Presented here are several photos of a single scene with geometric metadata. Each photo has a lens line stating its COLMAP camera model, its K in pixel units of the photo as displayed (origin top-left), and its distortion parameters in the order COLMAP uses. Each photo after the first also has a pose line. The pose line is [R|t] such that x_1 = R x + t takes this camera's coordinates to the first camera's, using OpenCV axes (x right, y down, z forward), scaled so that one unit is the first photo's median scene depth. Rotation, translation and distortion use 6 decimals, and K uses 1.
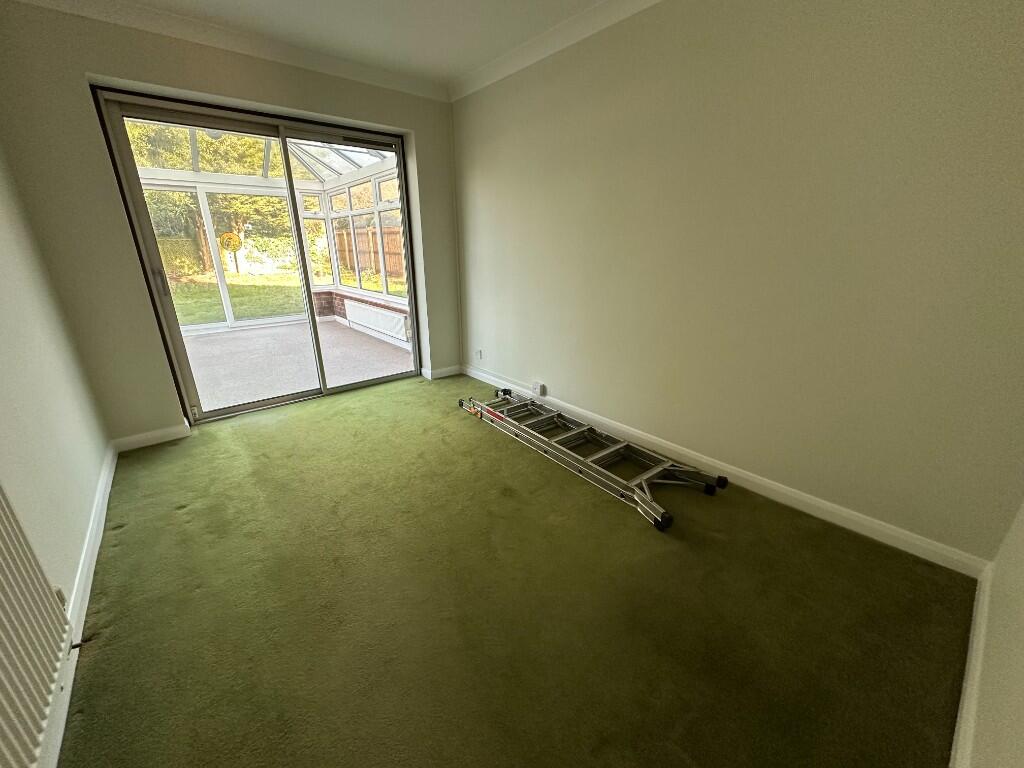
lens RADIAL K [[408.6, 0, 512.0], [0, 408.6, 384.0], [0, 0, 1]] dist [-0.001439, -0.000276]
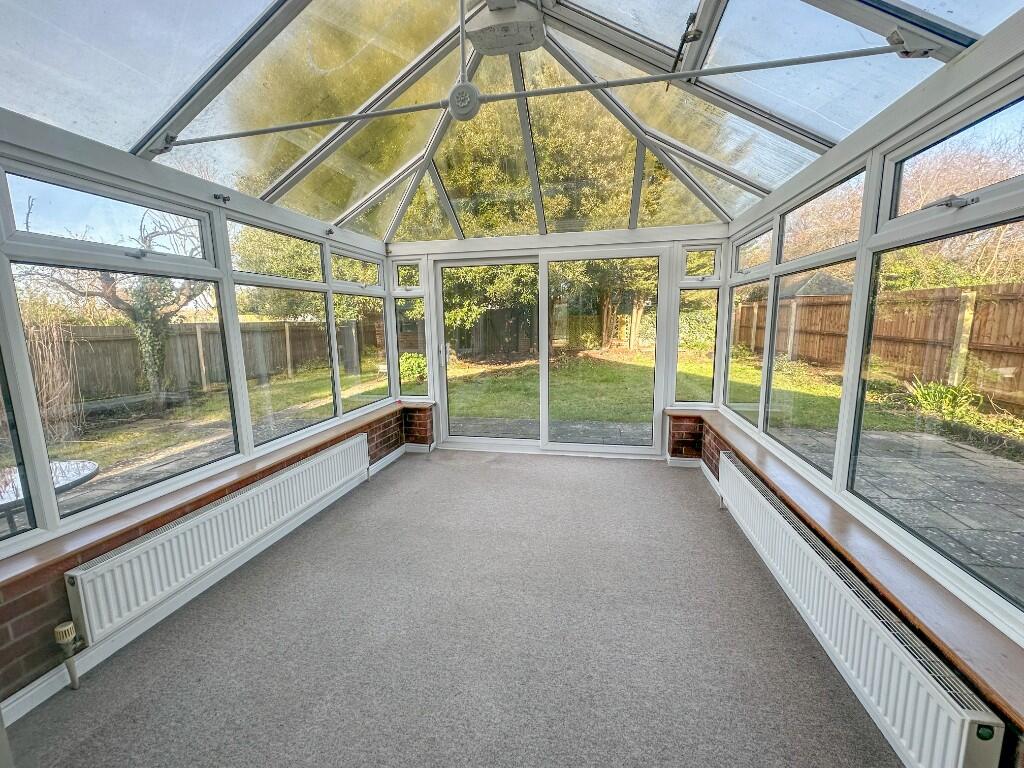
lens RADIAL K [[408.6, 0, 512.0], [0, 408.6, 384.0], [0, 0, 1]] dist [-0.001439, -0.000276]
pose [[0.619341, 0.117053, -0.776347, -0.189834], [-0.242790, 0.968910, -0.047602, -0.185051], [0.746639, 0.217971, 0.628506, 0.475020]]
